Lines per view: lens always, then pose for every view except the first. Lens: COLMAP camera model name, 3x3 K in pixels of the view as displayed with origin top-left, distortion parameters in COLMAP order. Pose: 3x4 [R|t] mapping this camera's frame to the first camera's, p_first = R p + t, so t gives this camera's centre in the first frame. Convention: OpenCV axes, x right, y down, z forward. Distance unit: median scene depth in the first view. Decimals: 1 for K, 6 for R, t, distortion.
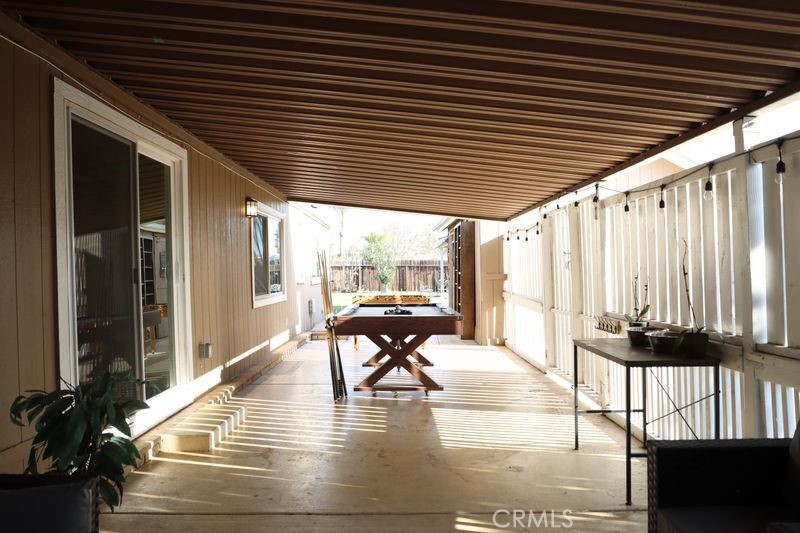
lens RADIAL K [[620.2, 0, 400.0], [0, 620.2, 266.5], [0, 0, 1]] dist [-0.031781, 0.004070]
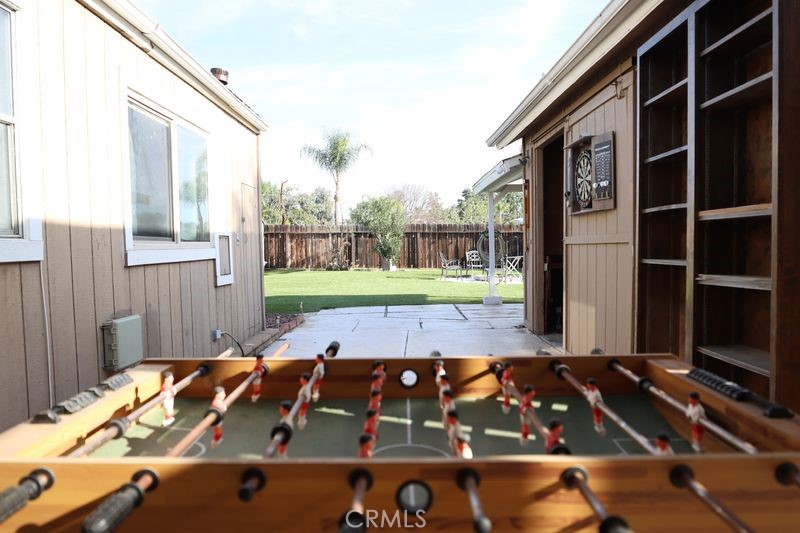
lens RADIAL K [[620.2, 0, 400.0], [0, 620.2, 266.5], [0, 0, 1]] dist [-0.031781, 0.004070]
pose [[0.999966, -0.003401, -0.007480, -0.009903], [0.003726, 0.999034, 0.043787, 0.013312], [0.007324, -0.043813, 0.999013, 0.539152]]
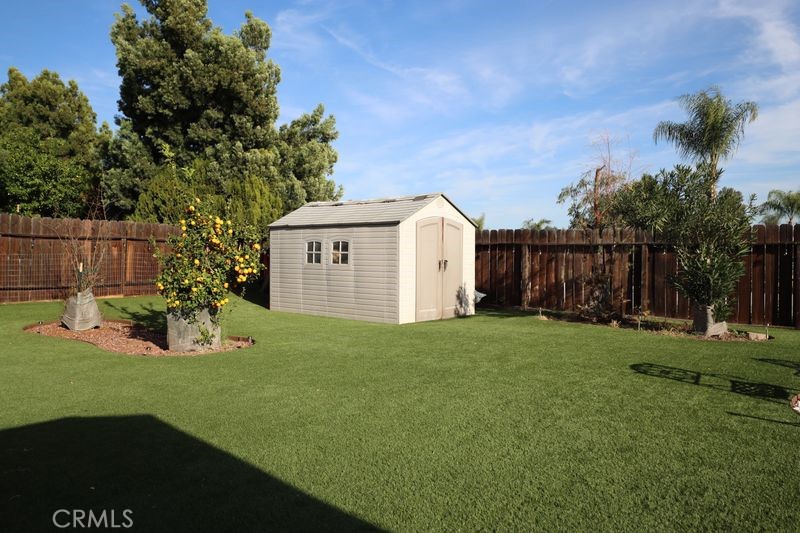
lens RADIAL K [[585.7, 0, 394.0], [0, 585.7, 276.2], [0, 0, 1]] dist [-0.040121, 0.003358]
pose [[0.774202, 0.036418, -0.631890, 0.063763], [-0.009815, 0.998914, 0.045545, 0.007275], [0.632862, -0.029059, 0.773719, 1.238171]]
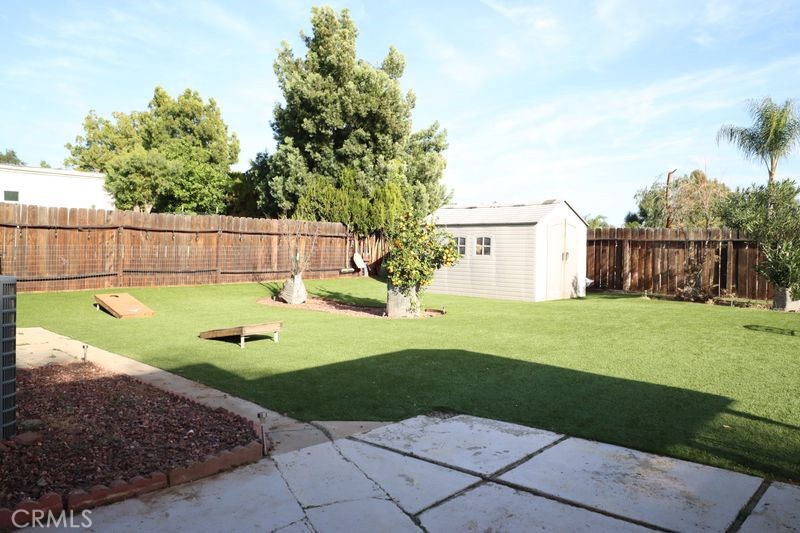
lens RADIAL K [[573.4, 0, 400.0], [0, 573.4, 266.5], [0, 0, 1]] dist [-0.034170, 0.009110]
pose [[0.729399, 0.039726, -0.682934, 0.076431], [-0.013981, 0.998970, 0.043177, 0.006486], [0.683946, -0.021945, 0.729203, 1.026479]]
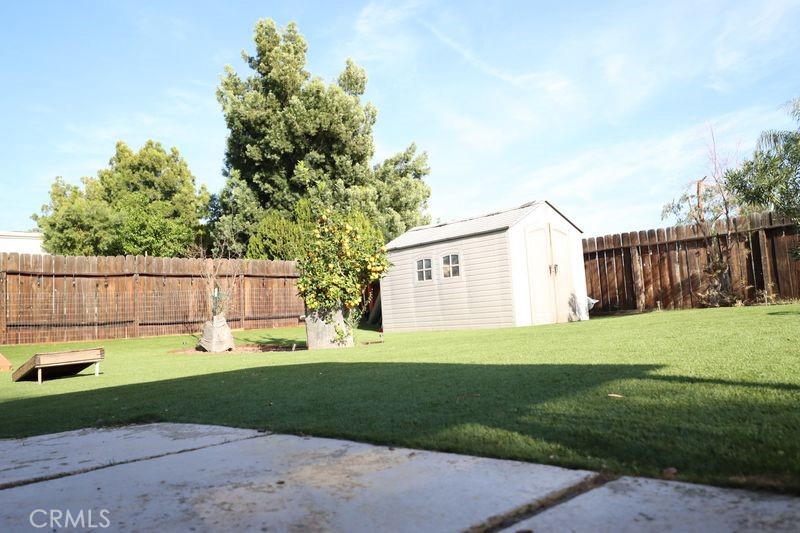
lens RADIAL K [[620.2, 0, 400.0], [0, 620.2, 266.5], [0, 0, 1]] dist [-0.031781, 0.004070]
pose [[0.685636, -0.096423, -0.721531, 0.078314], [0.062382, 0.995325, -0.073733, 0.061419], [0.725267, 0.005543, 0.688445, 1.172143]]
